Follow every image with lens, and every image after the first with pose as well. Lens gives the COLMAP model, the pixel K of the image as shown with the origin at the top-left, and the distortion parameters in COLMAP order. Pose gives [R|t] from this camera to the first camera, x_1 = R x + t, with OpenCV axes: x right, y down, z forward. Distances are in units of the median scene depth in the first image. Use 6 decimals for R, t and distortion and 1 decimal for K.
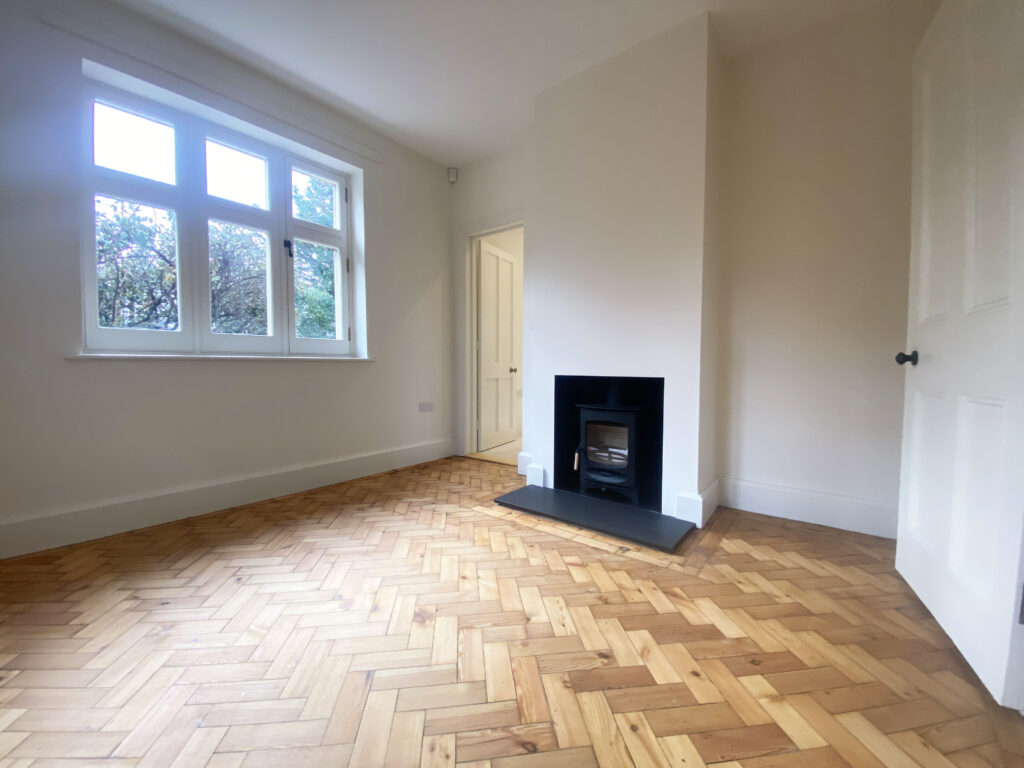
lens RADIAL K [[415.7, 0, 512.0], [0, 415.7, 384.0], [0, 0, 1]] dist [0.019293, -0.020101]
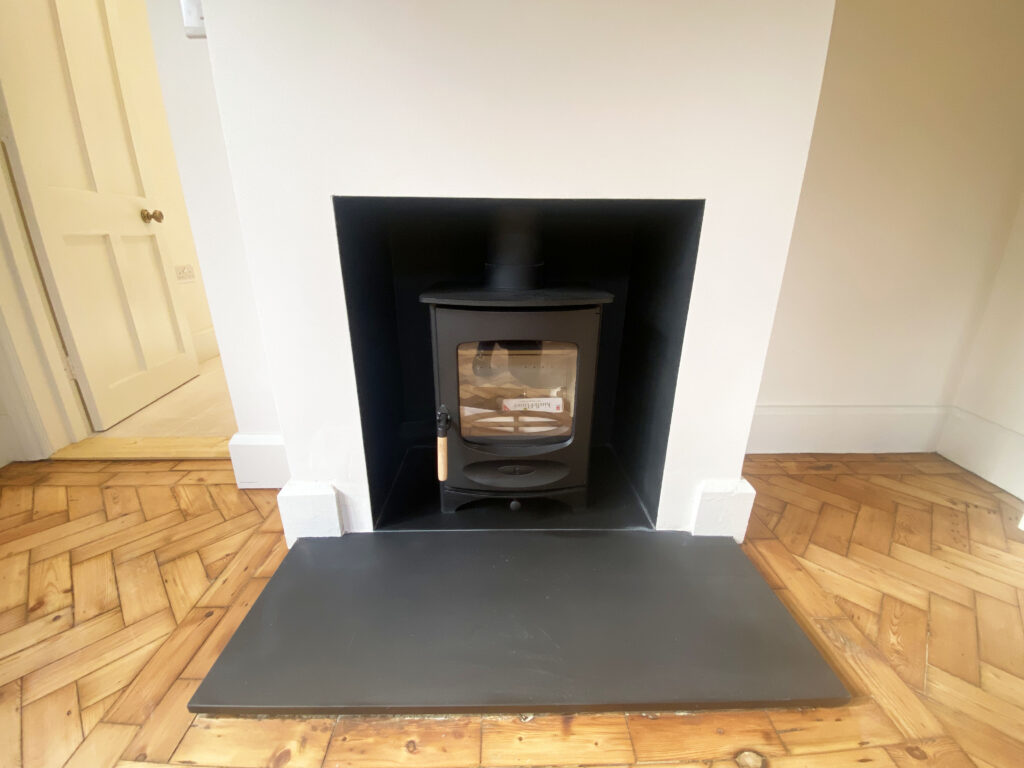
lens RADIAL K [[415.7, 0, 512.0], [0, 415.7, 384.0], [0, 0, 1]] dist [0.019293, -0.020101]
pose [[0.778305, -0.210950, 0.591389, 0.003200], [0.027882, 0.952556, 0.303084, 0.016955], [-0.627267, -0.219403, 0.747261, 0.684727]]
